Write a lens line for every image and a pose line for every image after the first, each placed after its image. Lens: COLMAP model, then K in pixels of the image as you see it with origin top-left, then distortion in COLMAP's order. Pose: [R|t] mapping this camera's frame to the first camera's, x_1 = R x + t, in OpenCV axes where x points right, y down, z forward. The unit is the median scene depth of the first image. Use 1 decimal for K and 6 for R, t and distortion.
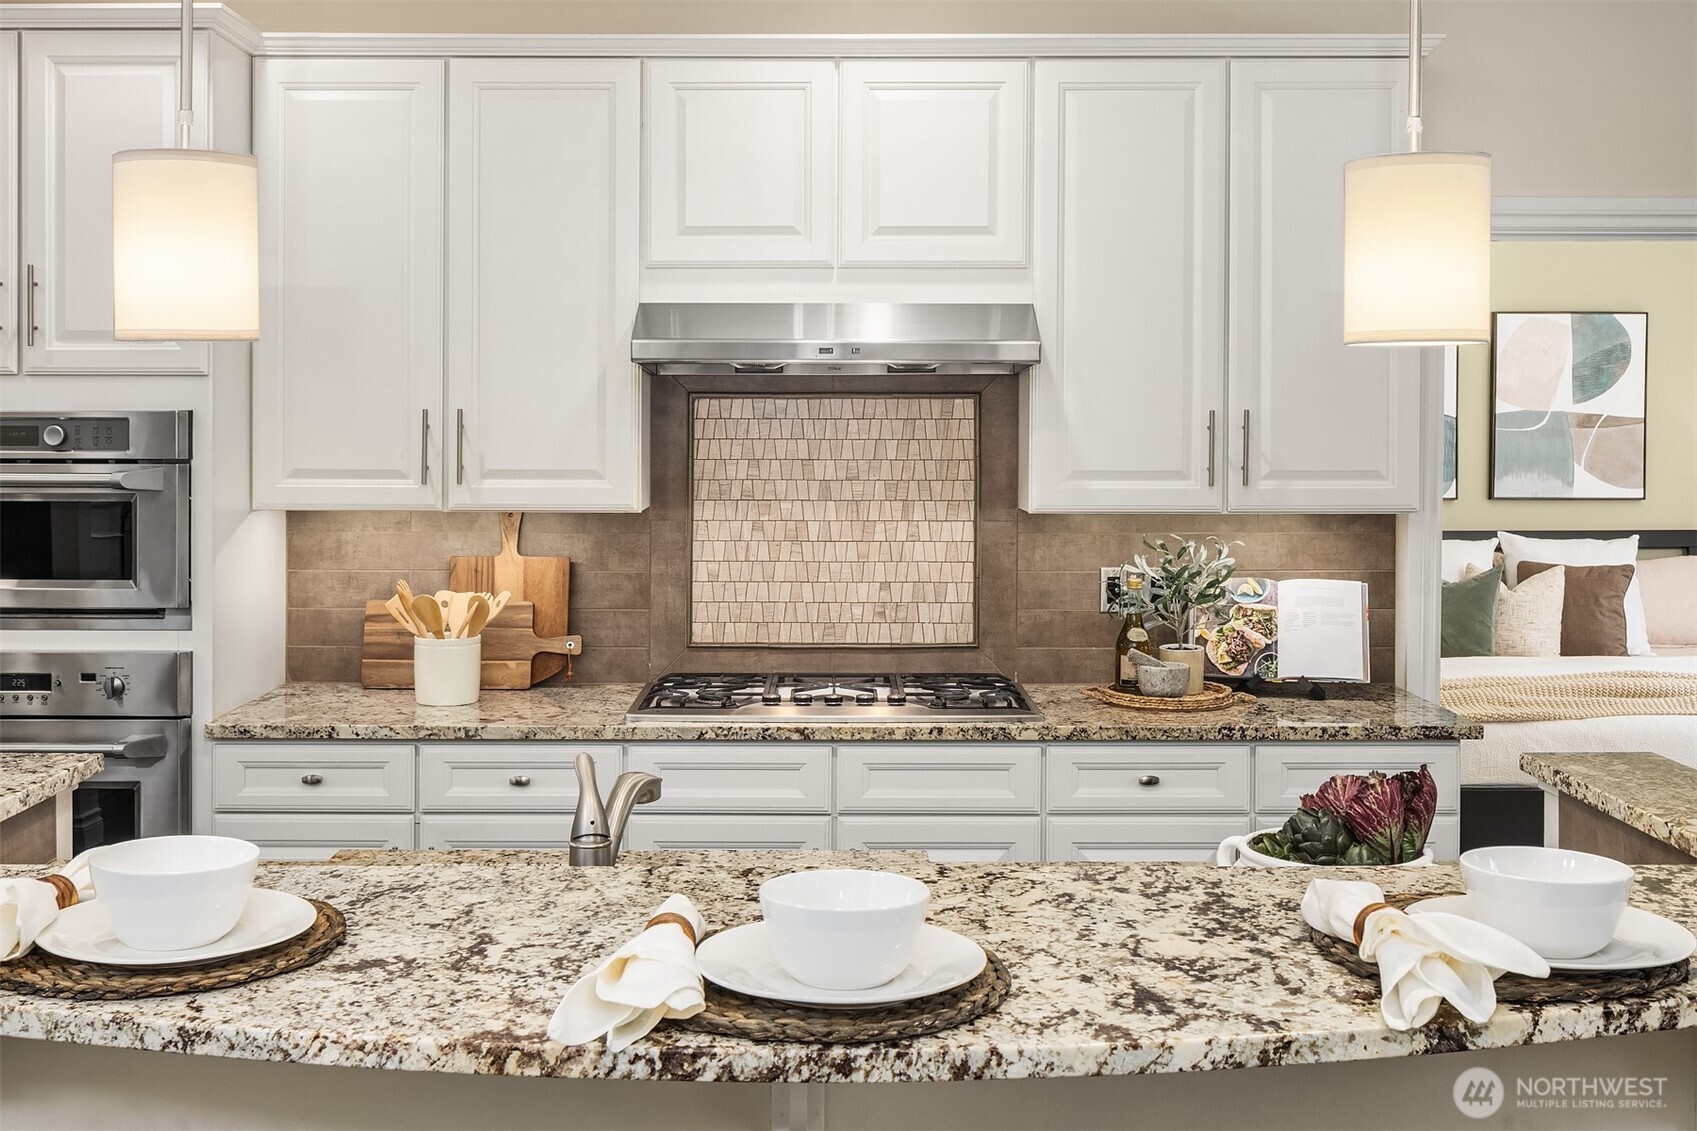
lens RADIAL K [[1865.1, 0, 811.9], [0, 1865.1, 438.3], [0, 0, 1]] dist [-0.007299, 0.000000]
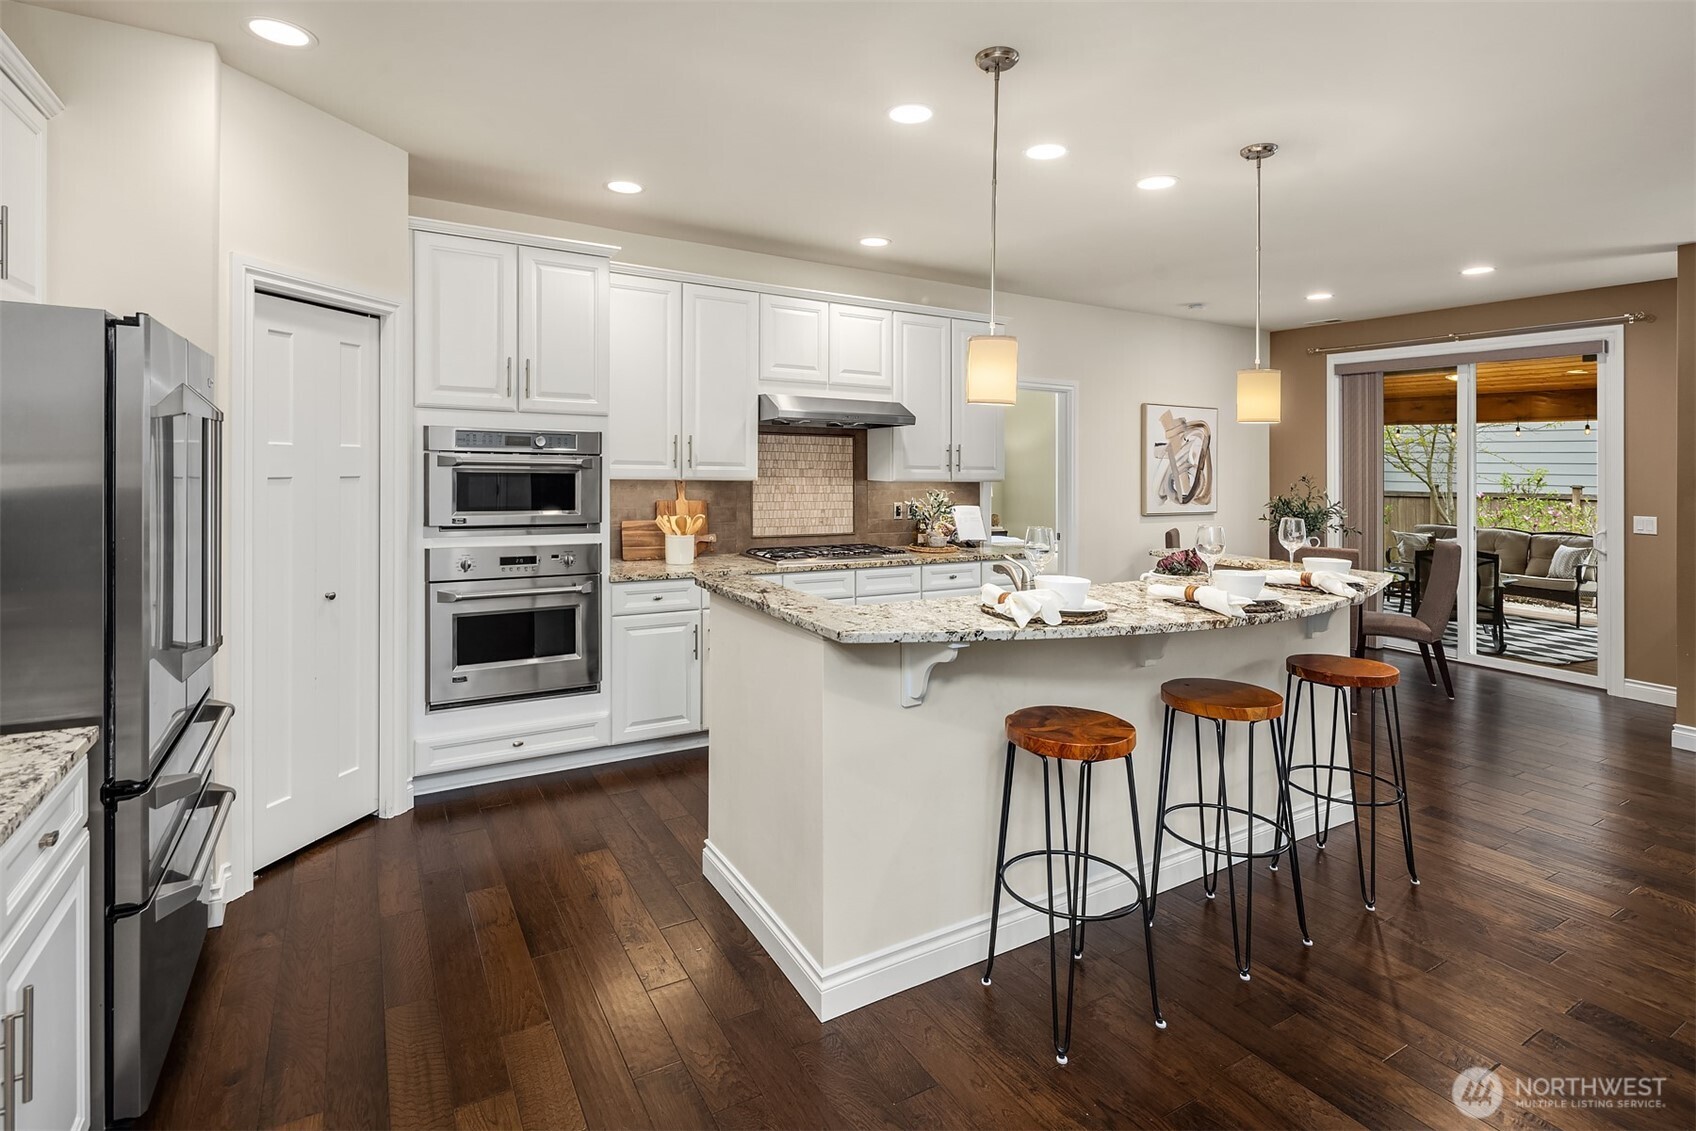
lens RADIAL K [[827.4, 0, 850.4], [0, 827.4, 463.9], [0, 0, 1]] dist [-0.000043, -0.000638]
pose [[0.855688, 0.013860, 0.517306, -0.518125], [-0.013321, 0.999900, -0.004756, 0.020546], [-0.517320, -0.002821, 0.855787, 0.021834]]
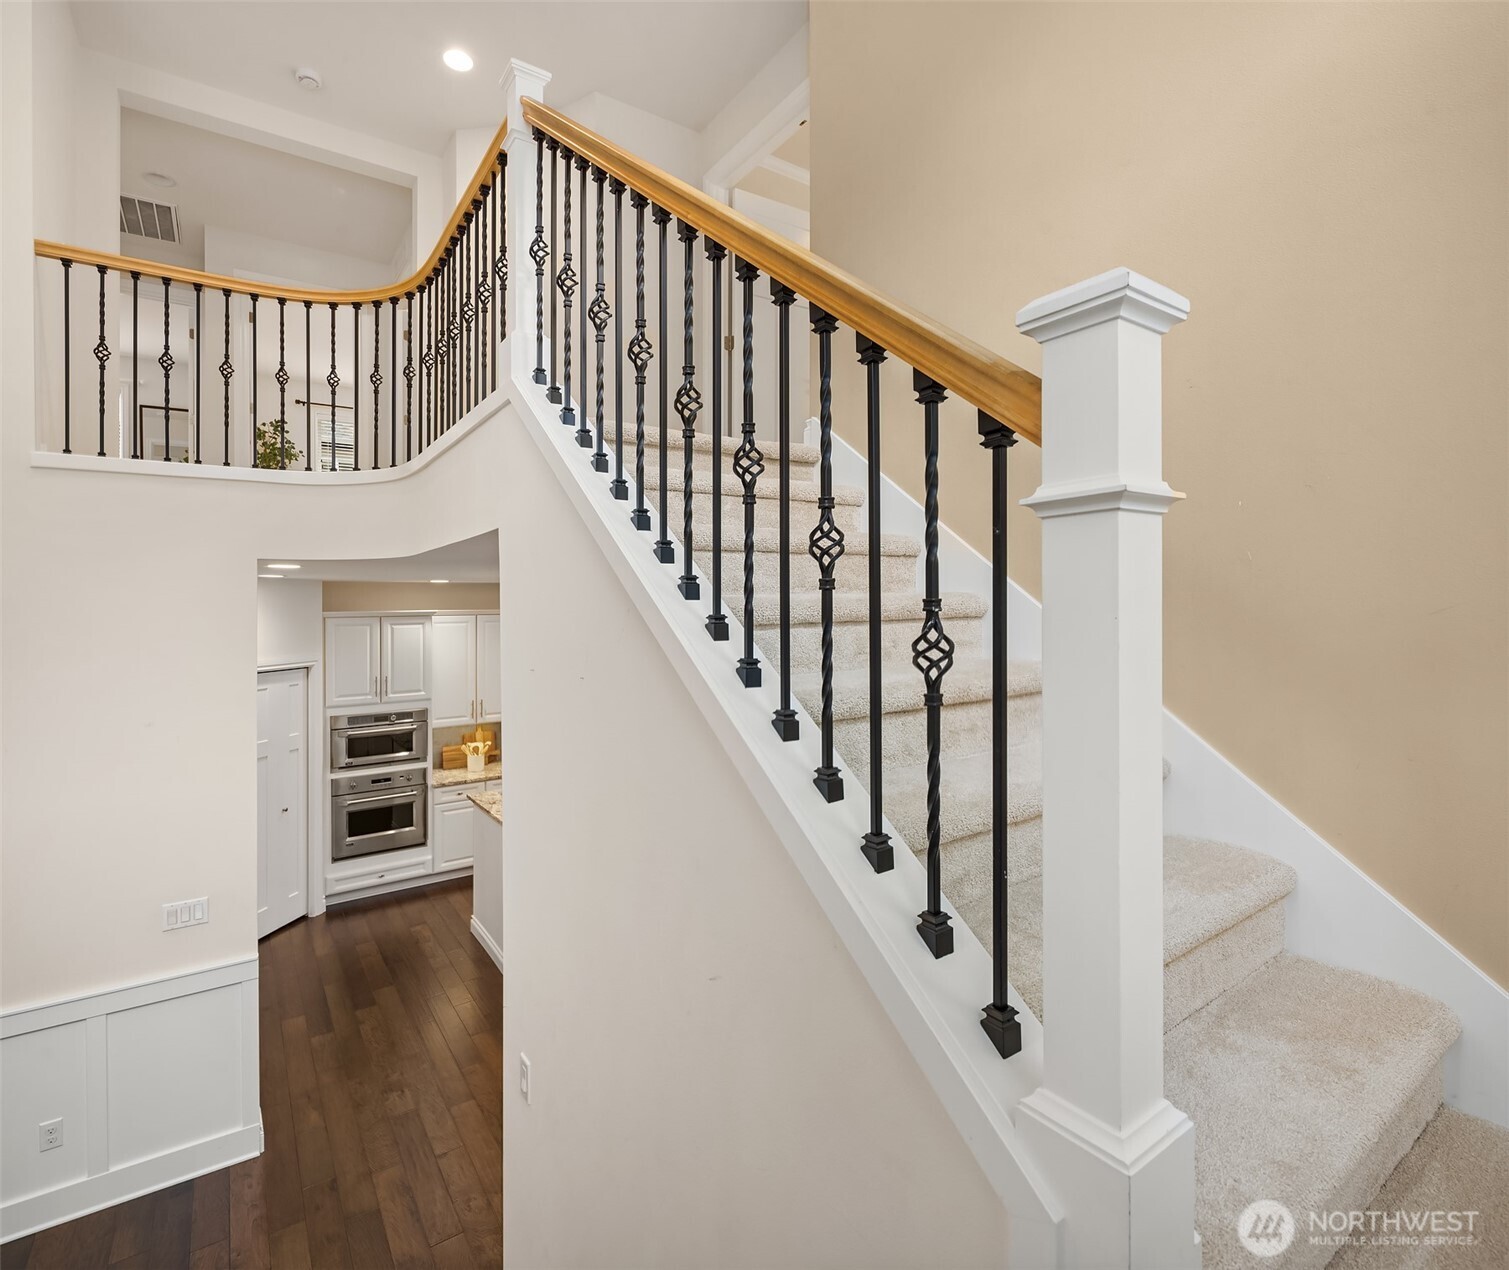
lens RADIAL K [[785.7, 0, 791.7], [0, 785.7, 579.0], [0, 0, 1]] dist [0.026039, 0.000559]
pose [[0.803941, 0.009378, 0.594635, -0.647914], [0.003935, 0.999770, -0.021087, -0.231745], [-0.594696, 0.019293, 0.803719, -0.796233]]
